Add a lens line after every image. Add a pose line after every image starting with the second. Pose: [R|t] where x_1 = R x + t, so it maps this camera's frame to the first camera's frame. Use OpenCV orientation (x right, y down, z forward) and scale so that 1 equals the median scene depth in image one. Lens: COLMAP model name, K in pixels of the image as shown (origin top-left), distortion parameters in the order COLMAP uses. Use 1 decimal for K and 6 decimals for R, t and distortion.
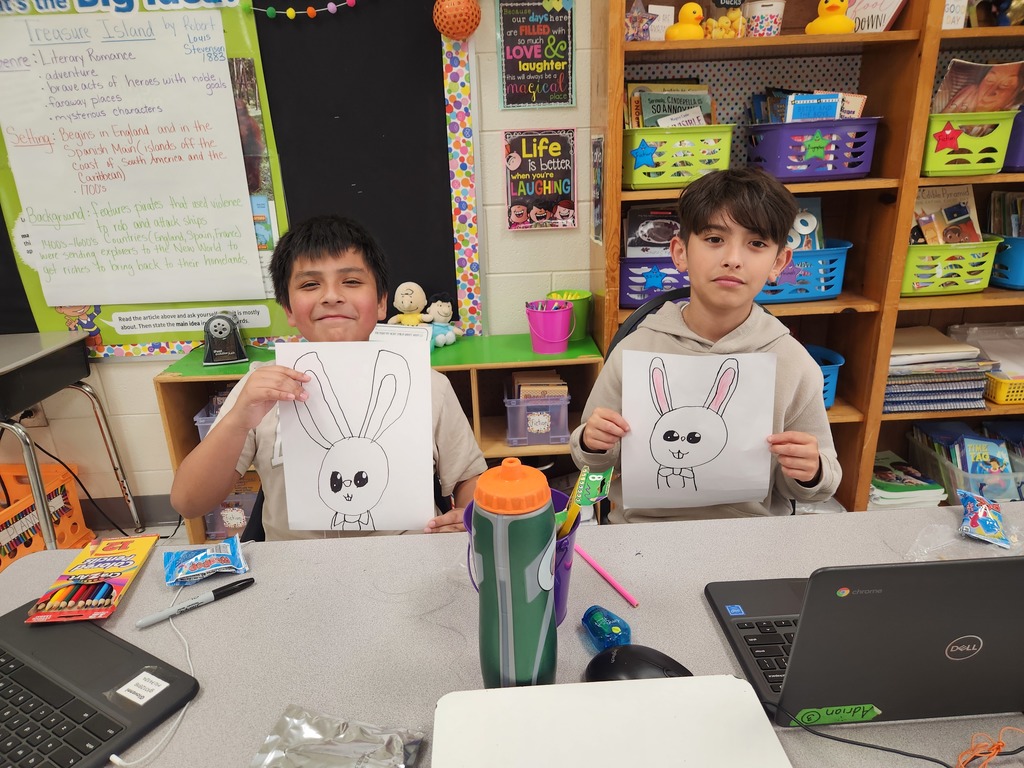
lens RADIAL K [[687.2, 0, 514.5], [0, 687.2, 391.5], [0, 0, 1]] dist [0.077936, -0.074398]
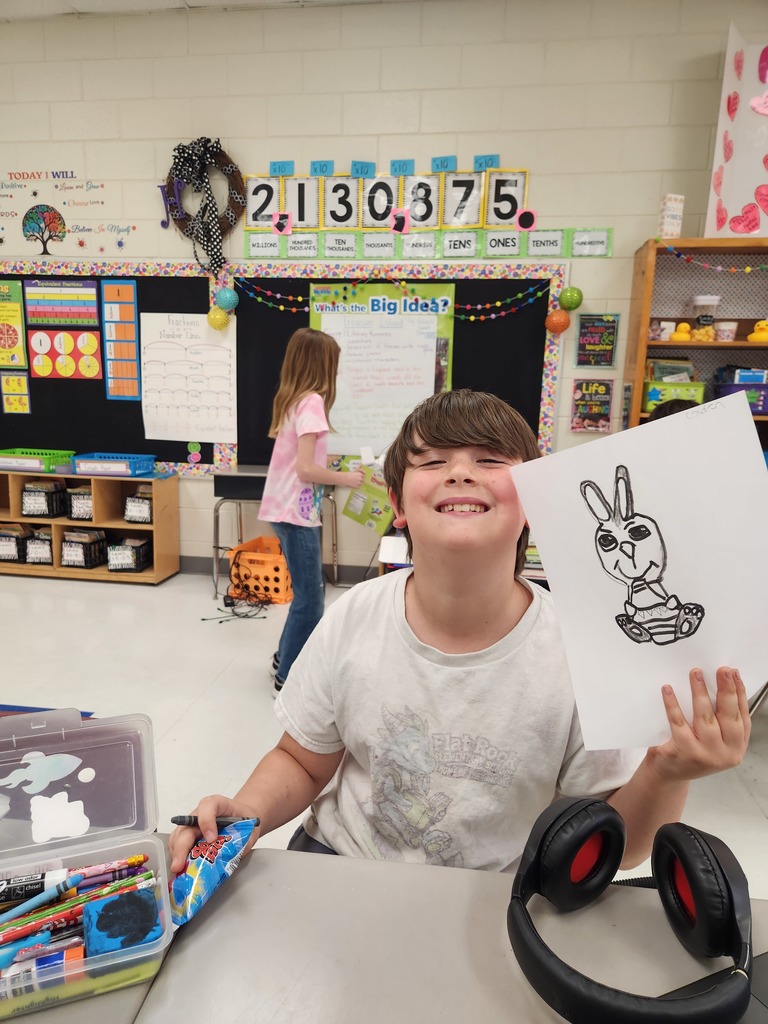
lens RADIAL K [[687.2, 0, 379.5], [0, 687.2, 509.1], [0, 0, 1]] dist [0.077936, -0.074398]
pose [[0.981408, 0.091287, -0.168836, -0.186549], [-0.117174, 0.981666, -0.150337, 0.315436], [0.152017, 0.167326, 0.974111, -0.849690]]
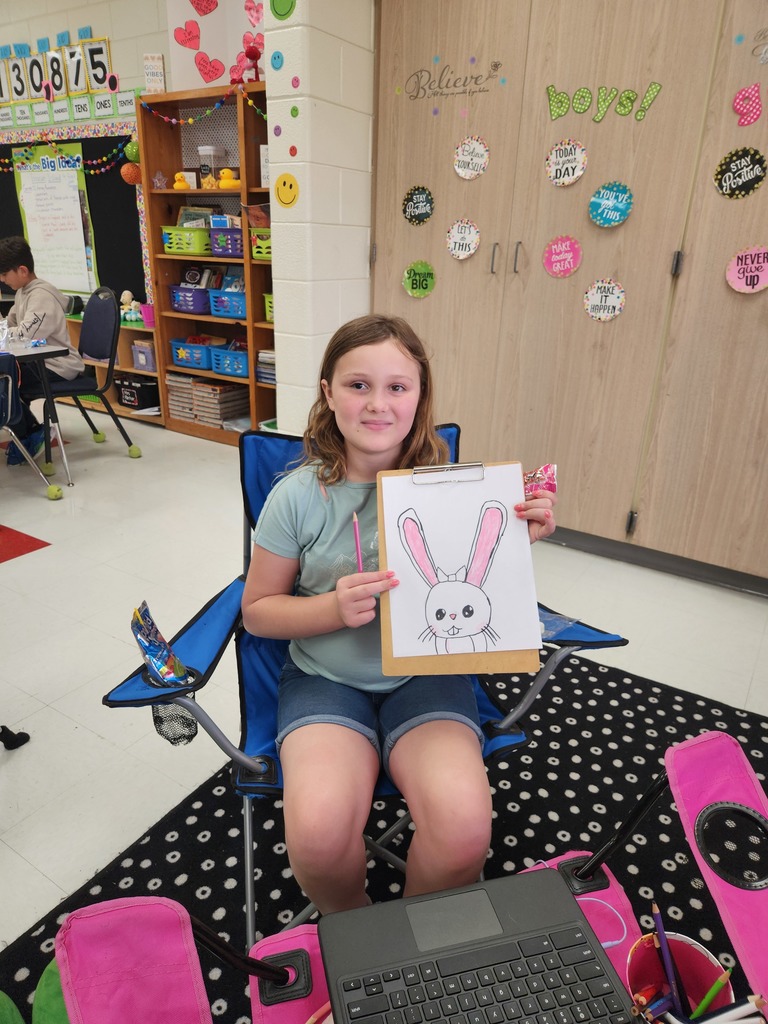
lens RADIAL K [[687.2, 0, 379.5], [0, 687.2, 509.1], [0, 0, 1]] dist [0.077936, -0.074398]
pose [[0.813063, 0.261883, -0.519948, 2.006747], [-0.248598, 0.963770, 0.096681, 0.108526], [0.526429, 0.050650, 0.848709, -0.479908]]
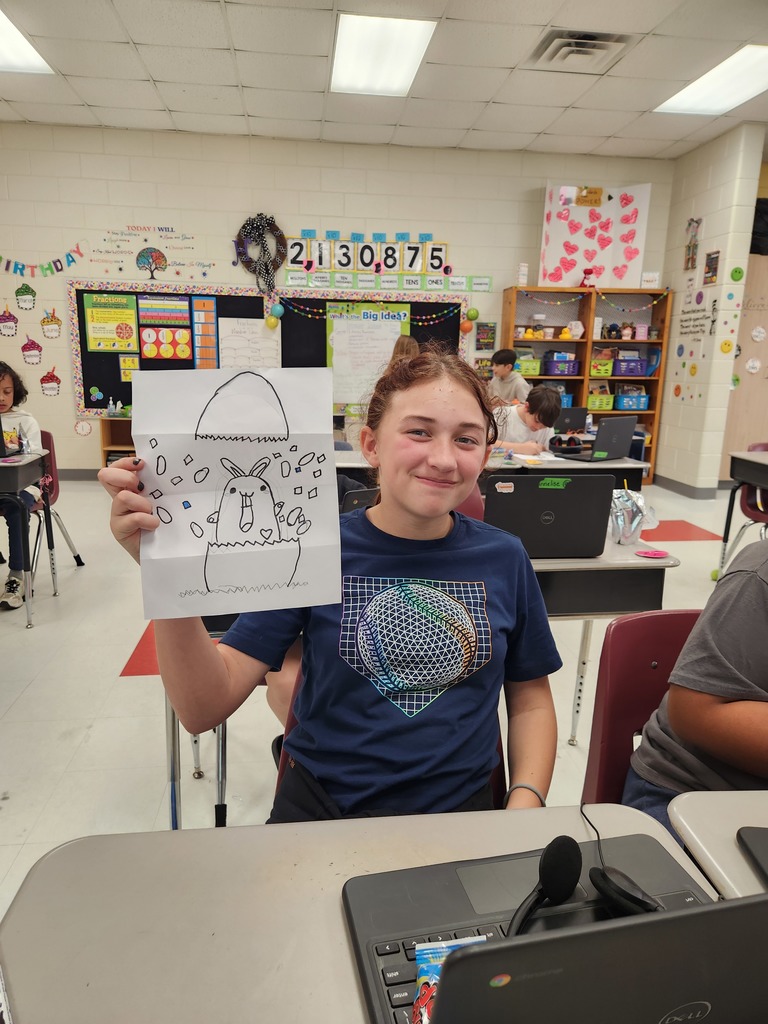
lens RADIAL K [[687.2, 0, 379.5], [0, 687.2, 509.1], [0, 0, 1]] dist [0.077936, -0.074398]
pose [[0.995202, 0.035841, 0.091039, -0.781469], [-0.023764, 0.991172, -0.130437, 0.834904], [-0.094910, 0.127648, 0.987268, -2.263322]]
